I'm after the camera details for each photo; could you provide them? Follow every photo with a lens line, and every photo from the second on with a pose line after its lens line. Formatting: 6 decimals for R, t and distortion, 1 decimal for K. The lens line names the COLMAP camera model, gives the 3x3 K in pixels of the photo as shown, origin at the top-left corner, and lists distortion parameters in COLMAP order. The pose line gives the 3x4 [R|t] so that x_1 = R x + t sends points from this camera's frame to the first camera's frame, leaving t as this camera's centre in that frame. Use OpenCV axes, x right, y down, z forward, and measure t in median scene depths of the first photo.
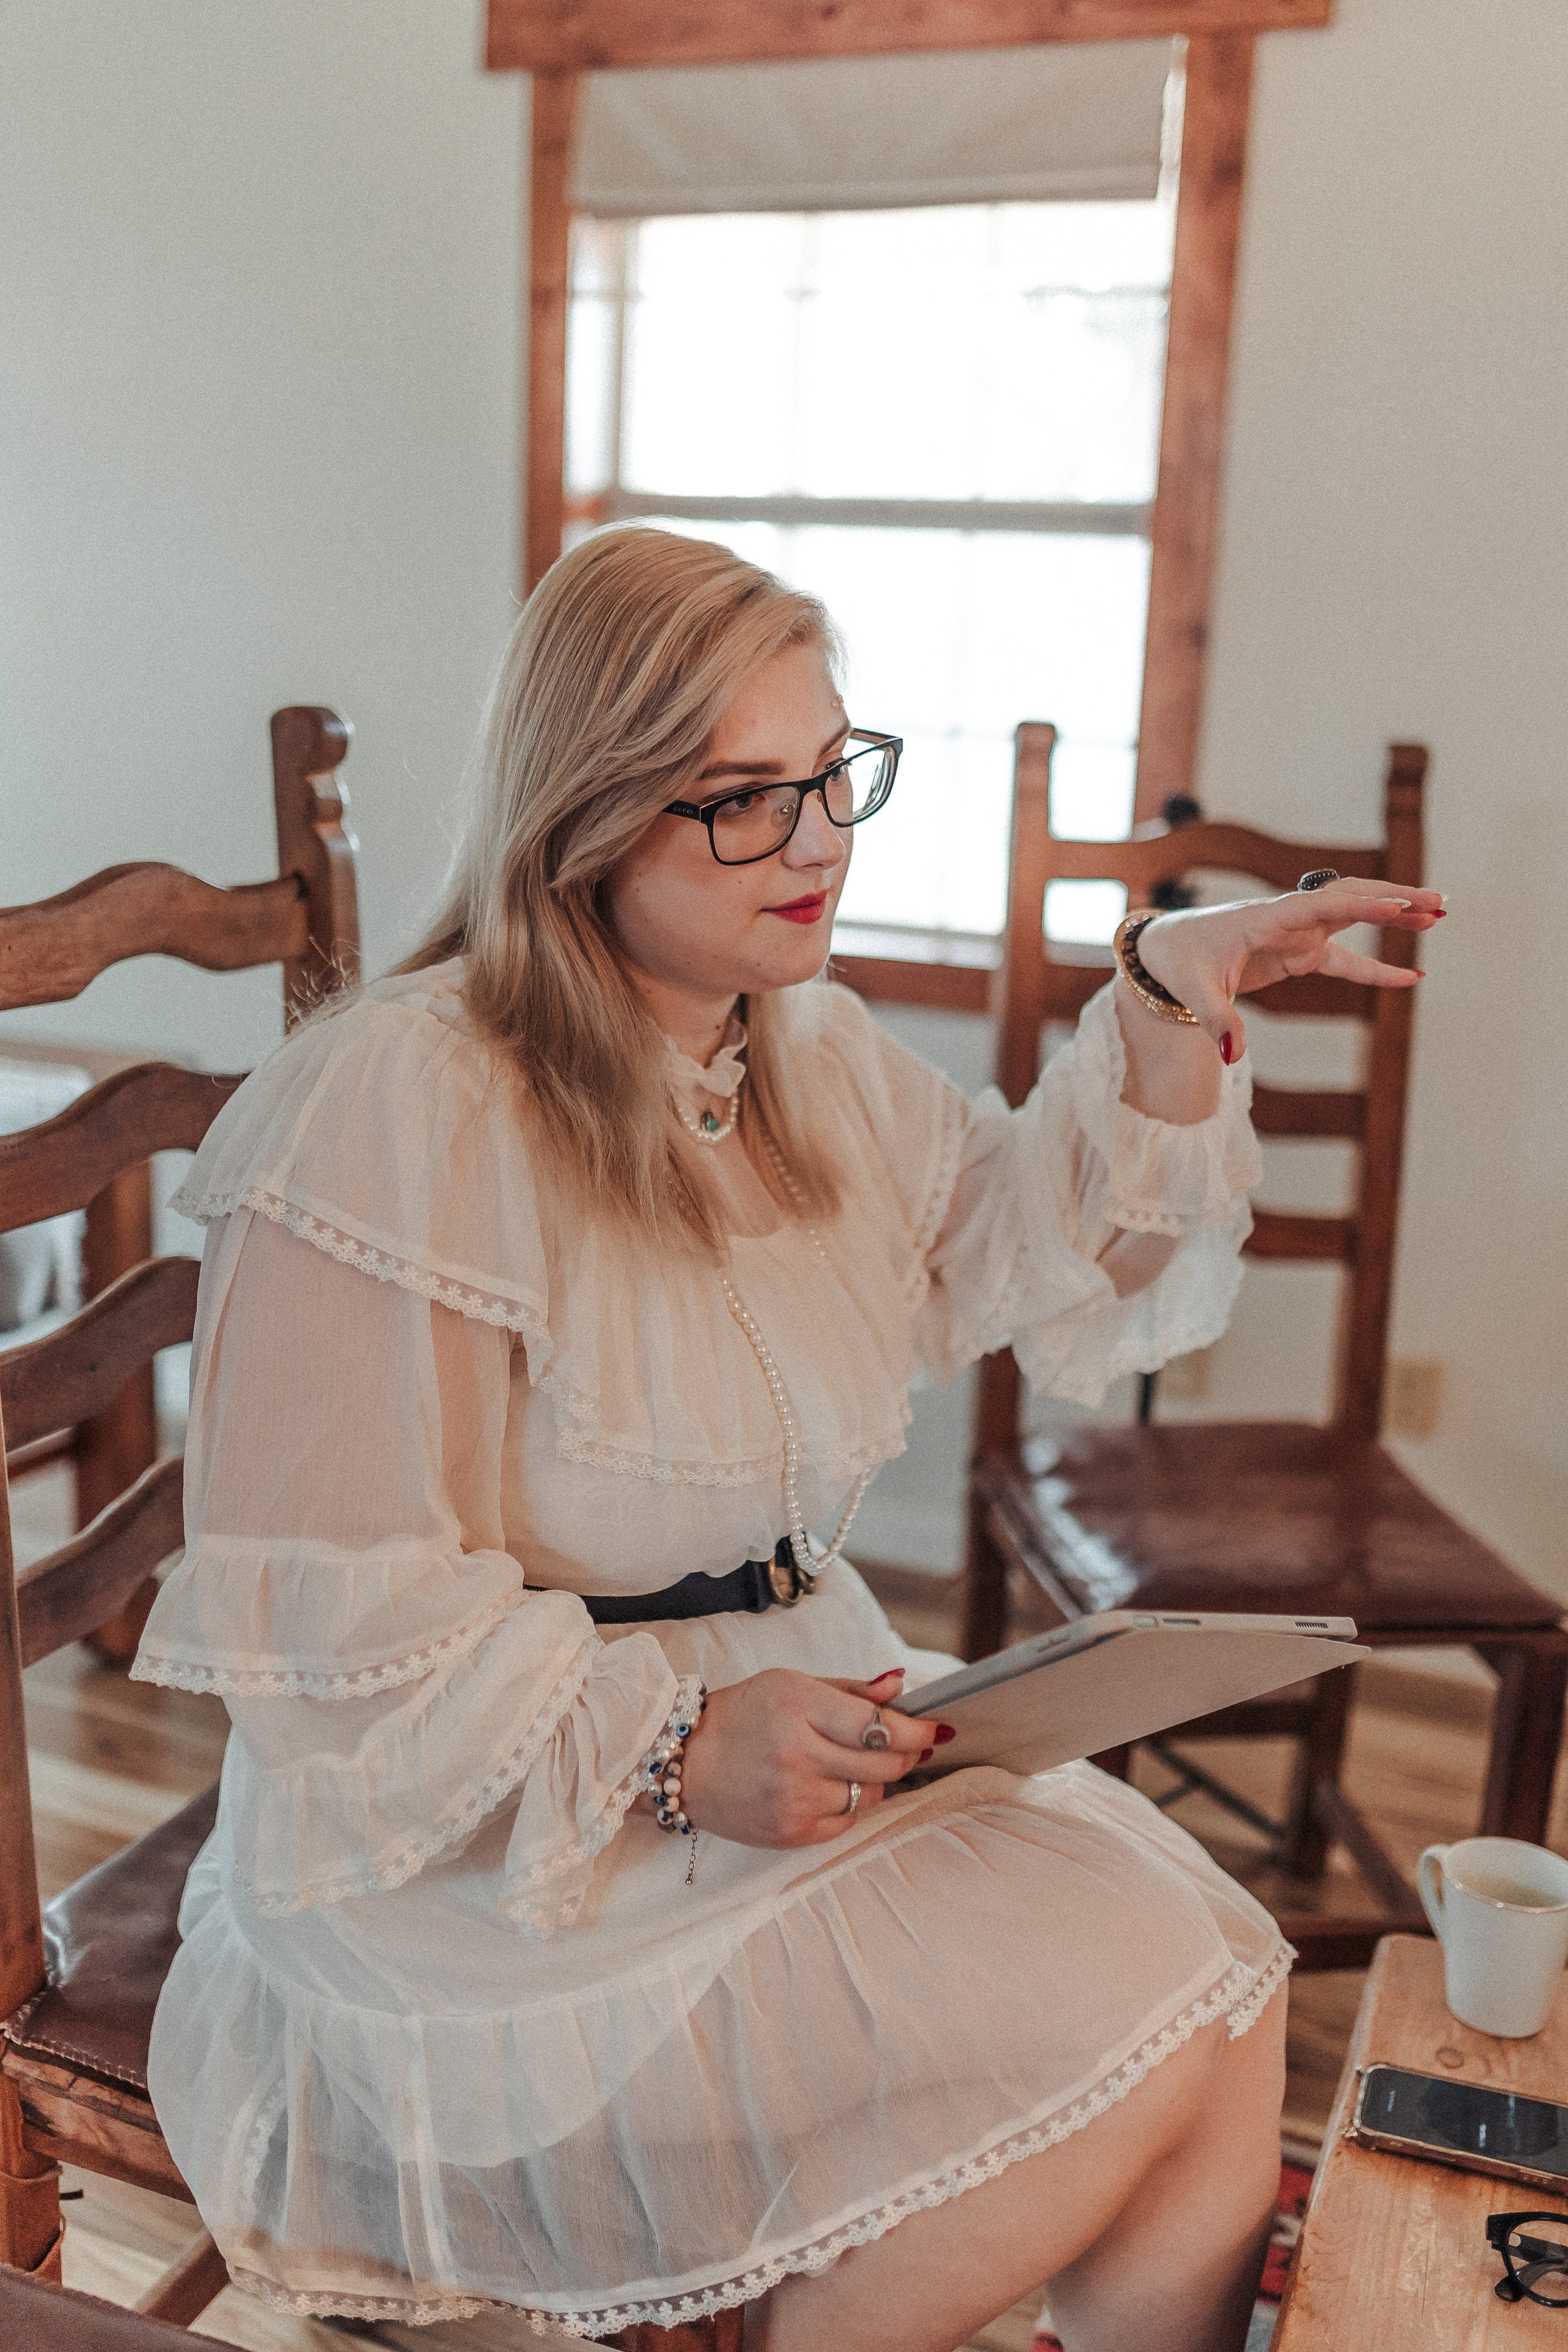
lens RADIAL K [[2262.1, 0, 757.5], [0, 2262.1, 1180.3], [0, 0, 1]] dist [0.006711, 0.000000]
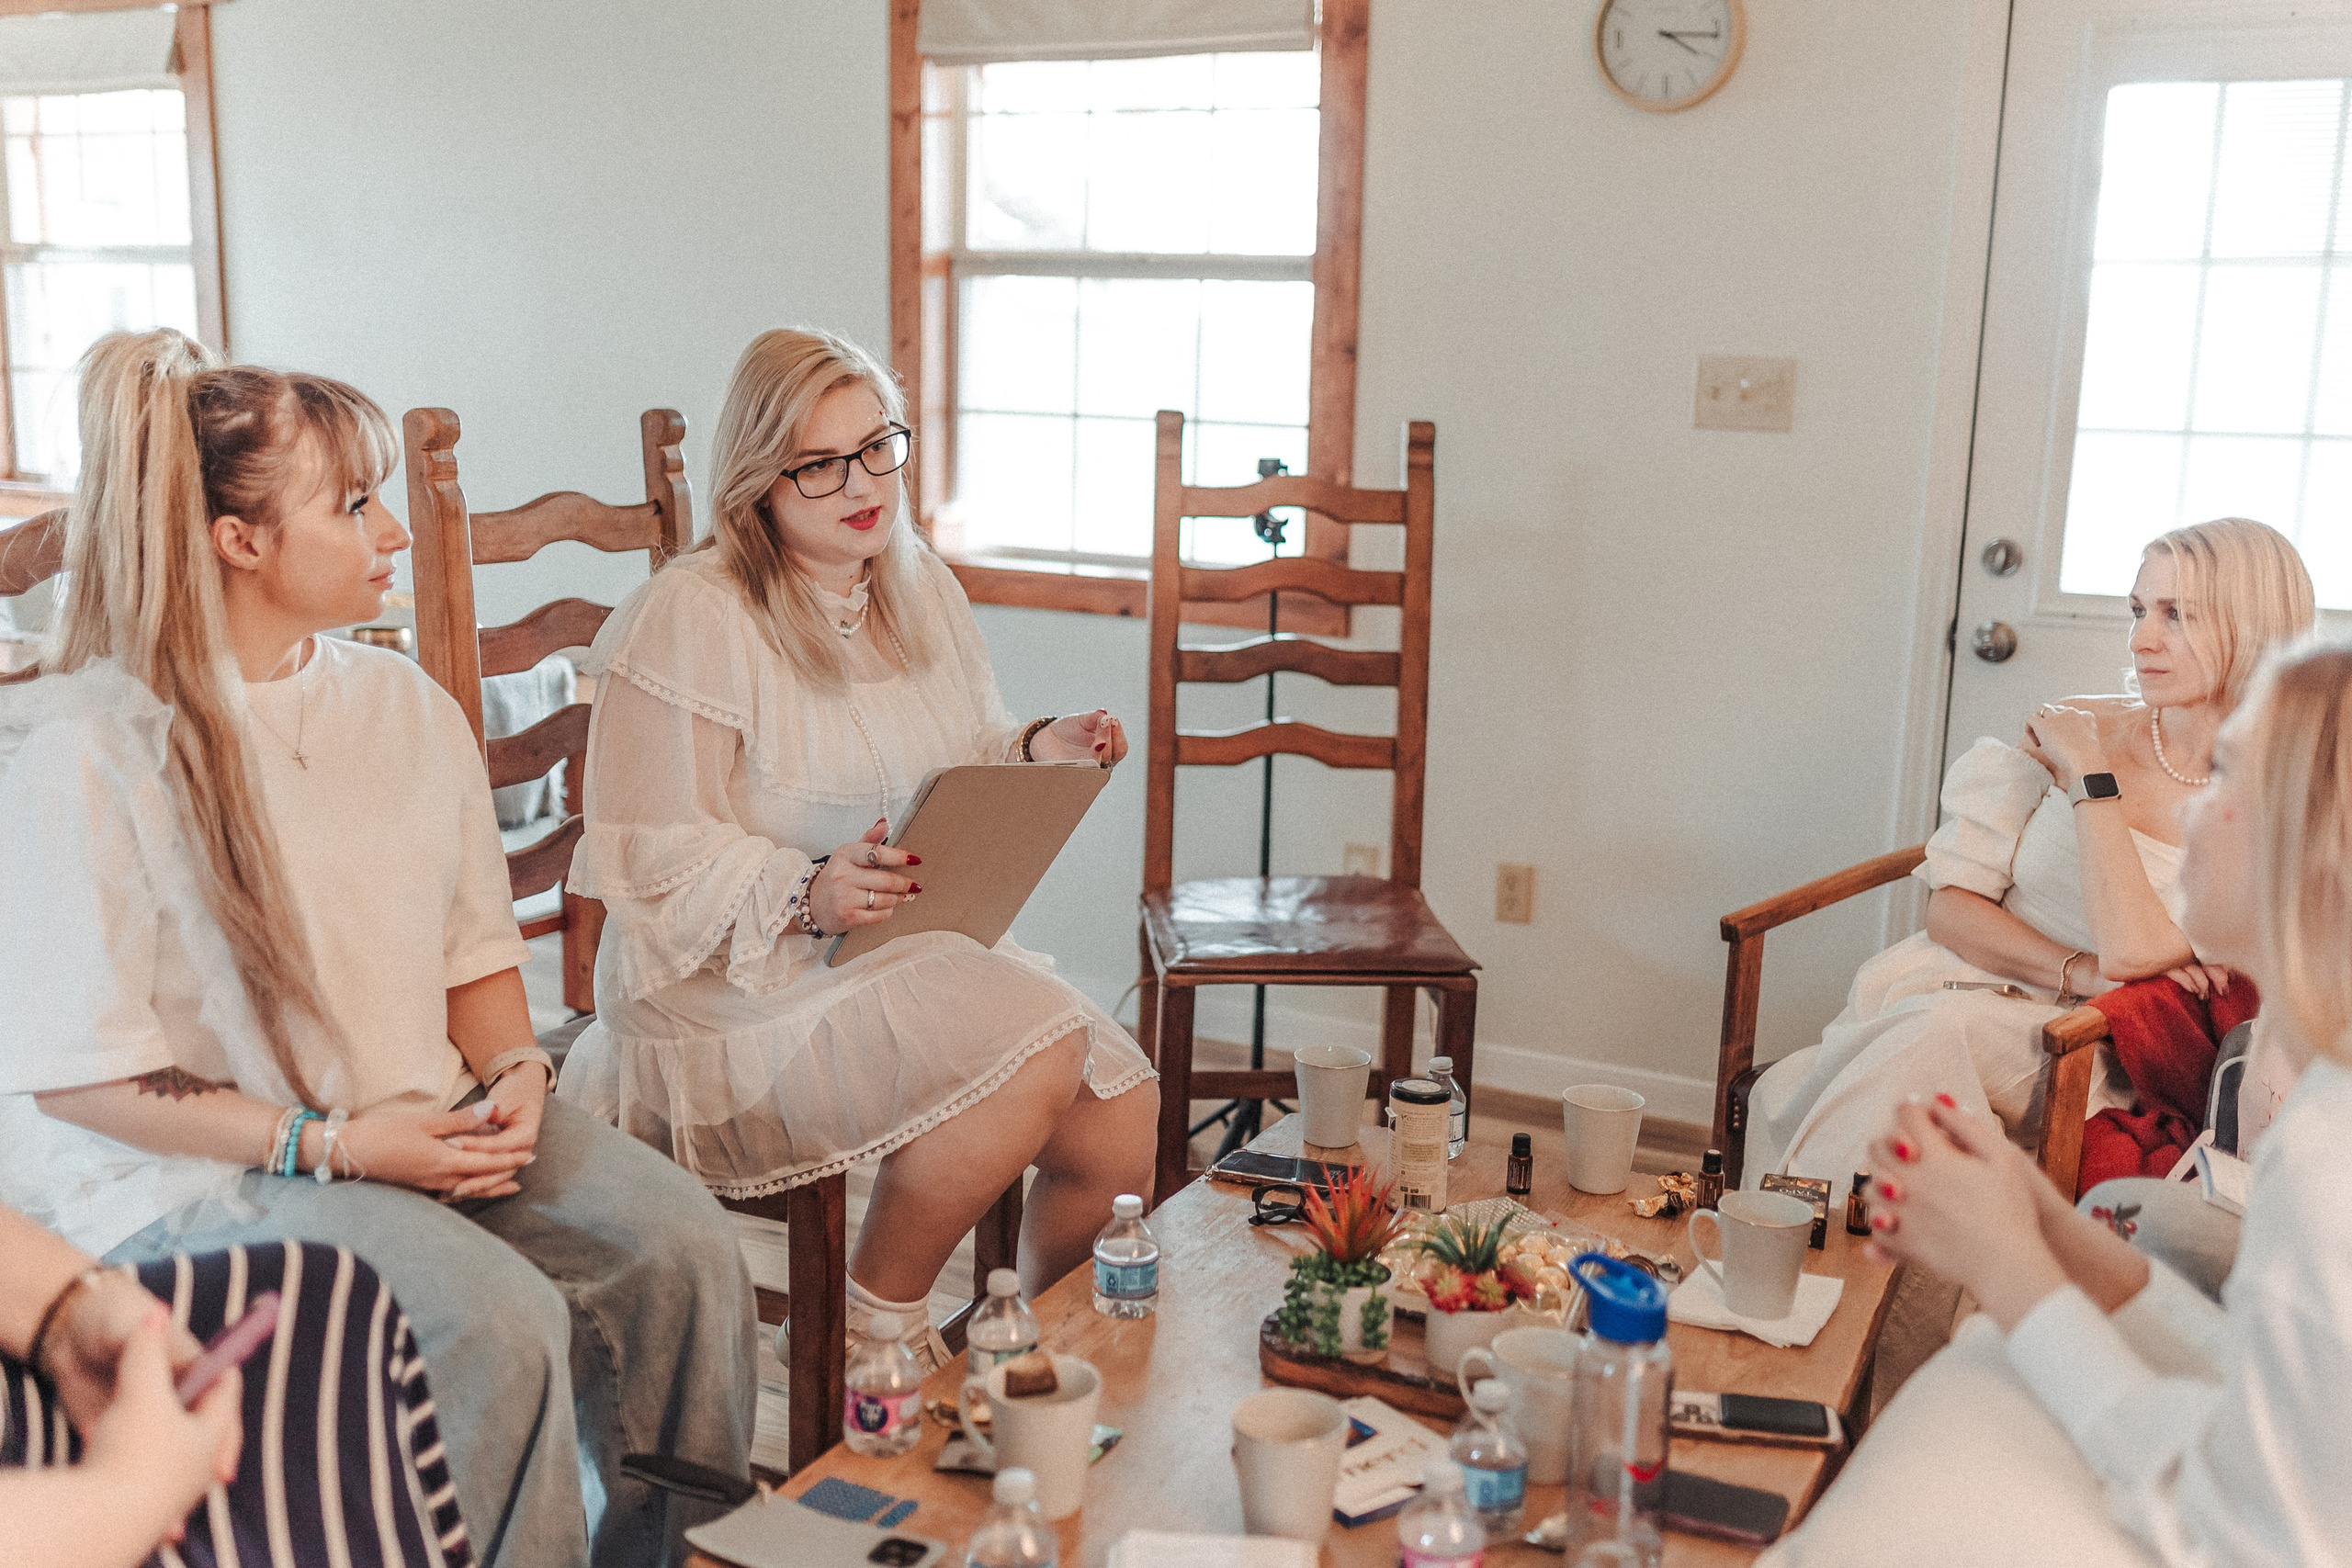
lens RADIAL K [[2261.9, 0, 1186.5], [0, 2261.9, 778.2], [0, 0, 1]] dist [0.006711, 0.000000]
pose [[0.998560, -0.018432, -0.050387, 0.209519], [0.016531, 0.999145, -0.037891, 0.102767], [0.051042, 0.037003, 0.998011, -0.531141]]
